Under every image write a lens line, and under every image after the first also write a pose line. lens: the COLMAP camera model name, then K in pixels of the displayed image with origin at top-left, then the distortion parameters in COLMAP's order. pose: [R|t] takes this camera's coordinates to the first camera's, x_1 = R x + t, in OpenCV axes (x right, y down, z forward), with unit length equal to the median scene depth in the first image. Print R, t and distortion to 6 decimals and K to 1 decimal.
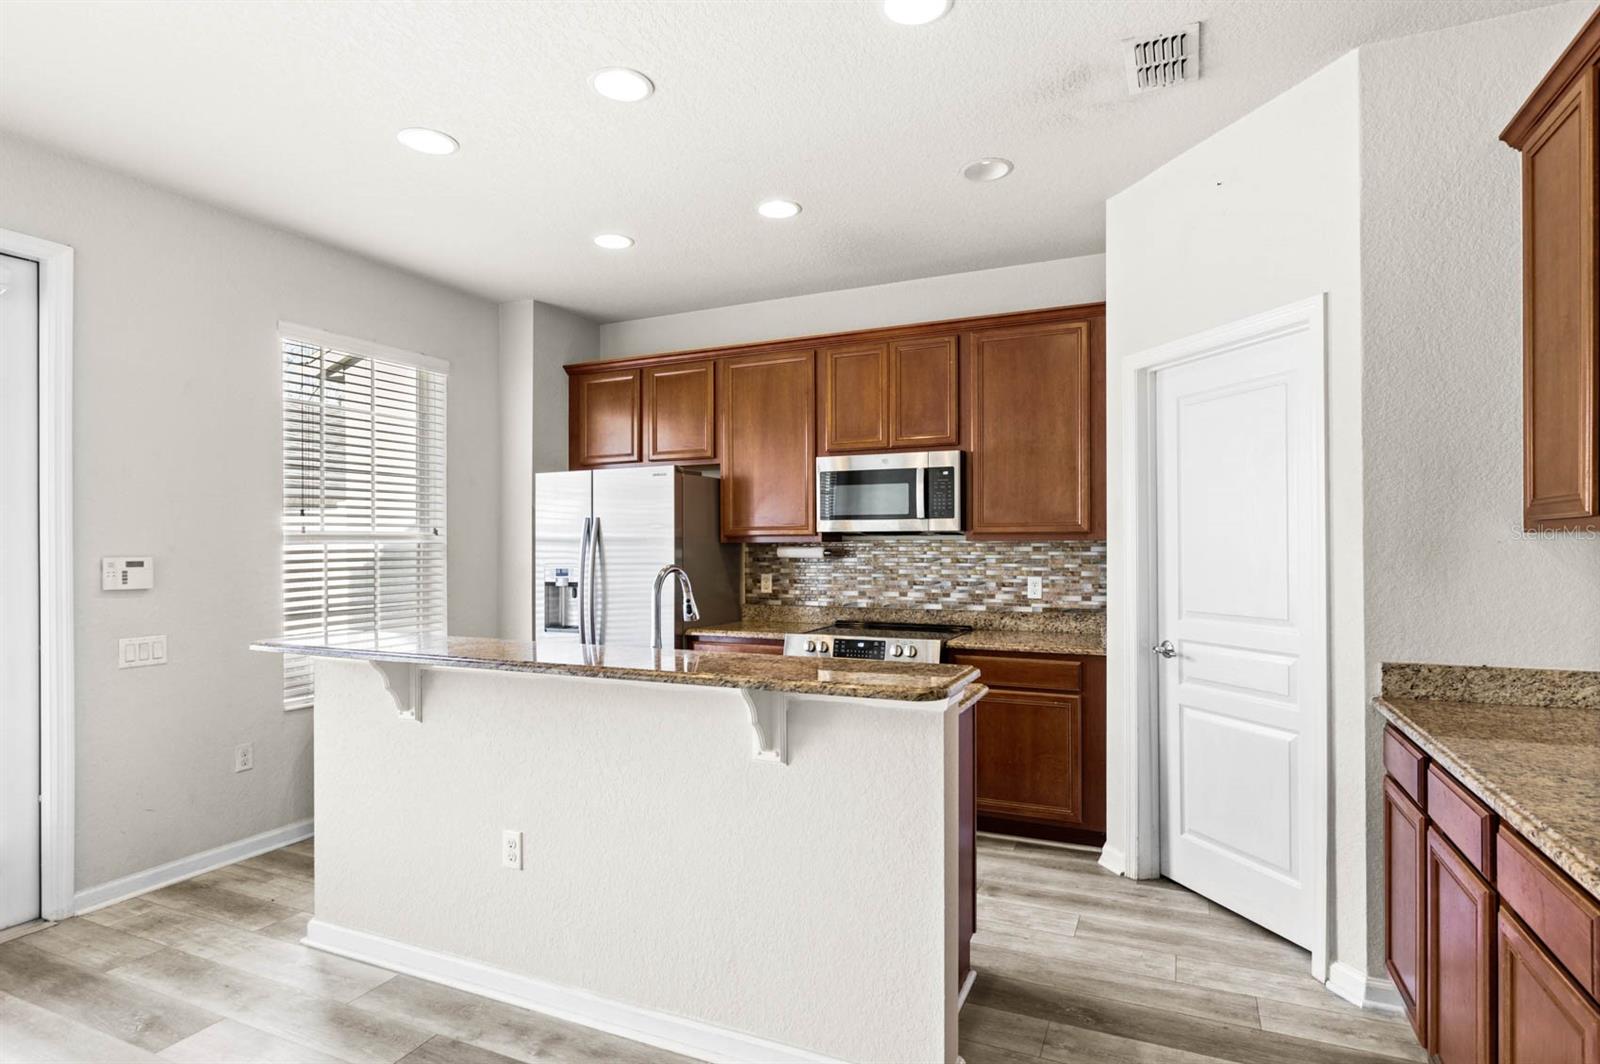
lens RADIAL K [[817.1, 0, 805.0], [0, 817.1, 546.4], [0, 0, 1]] dist [-0.000761, 0.000168]
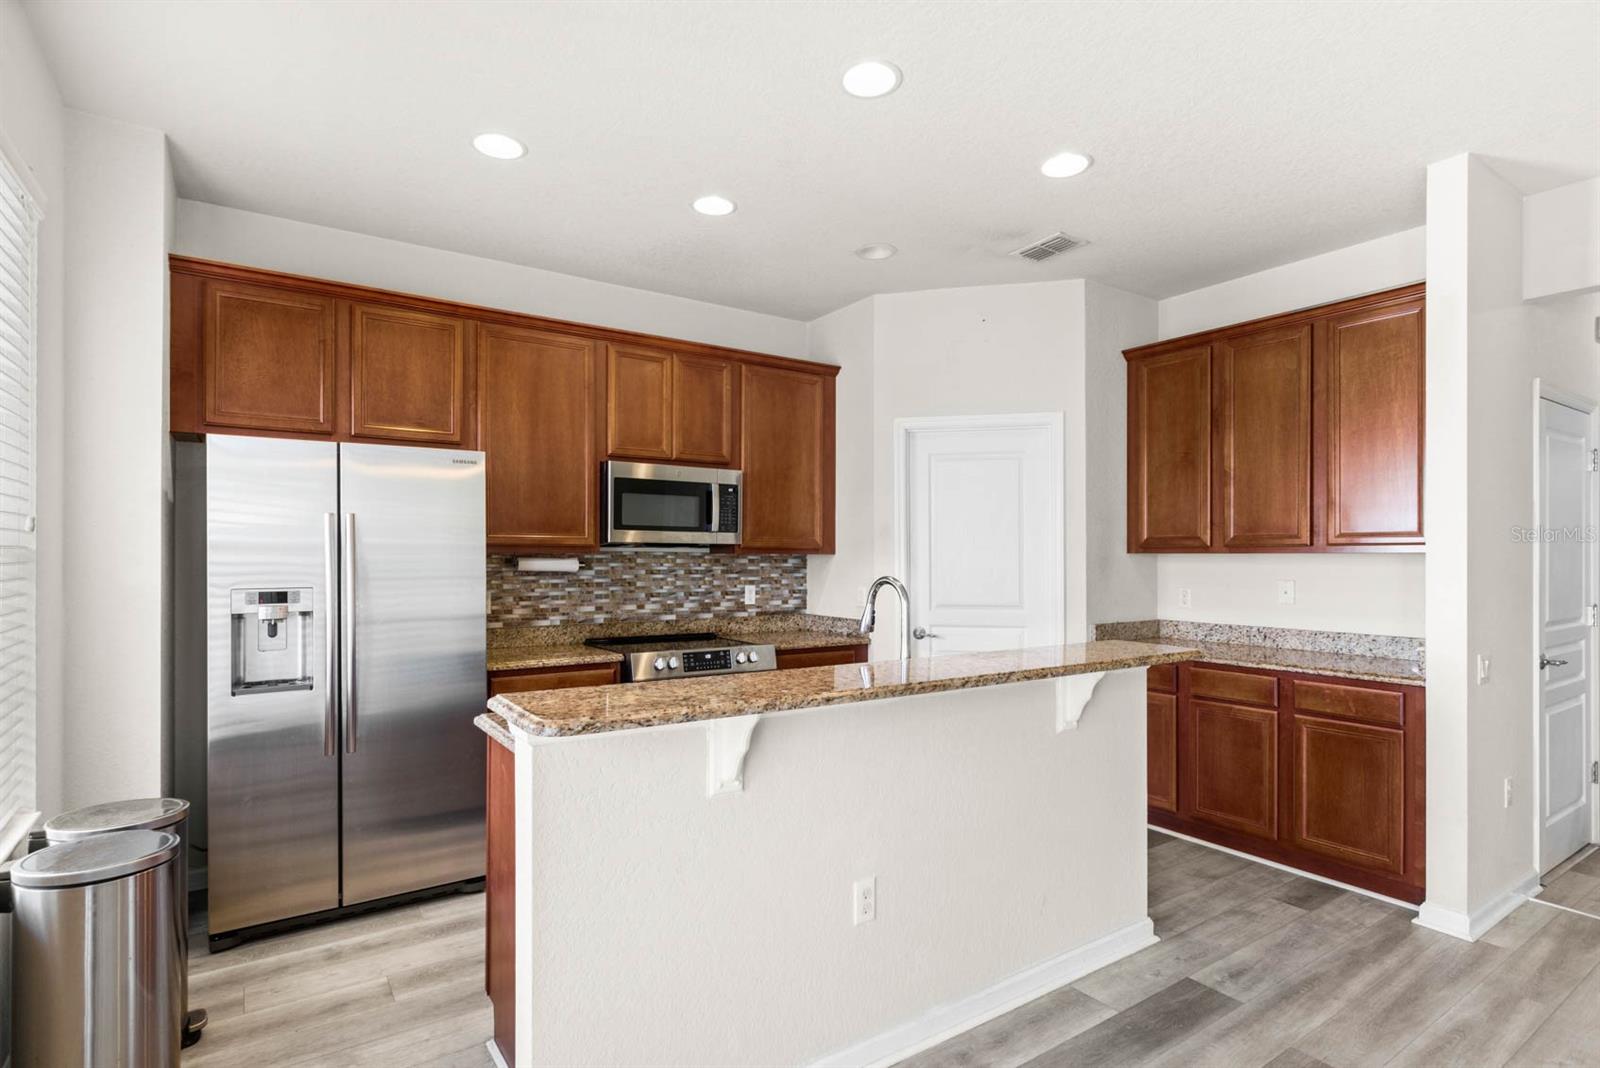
lens RADIAL K [[817.1, 0, 805.0], [0, 817.1, 548.4], [0, 0, 1]] dist [-0.000761, 0.000168]
pose [[0.520400, 0.014762, 0.853795, -0.652309], [-0.003231, 0.999877, -0.015318, 0.002775], [-0.853917, 0.005213, 0.520384, 0.337055]]
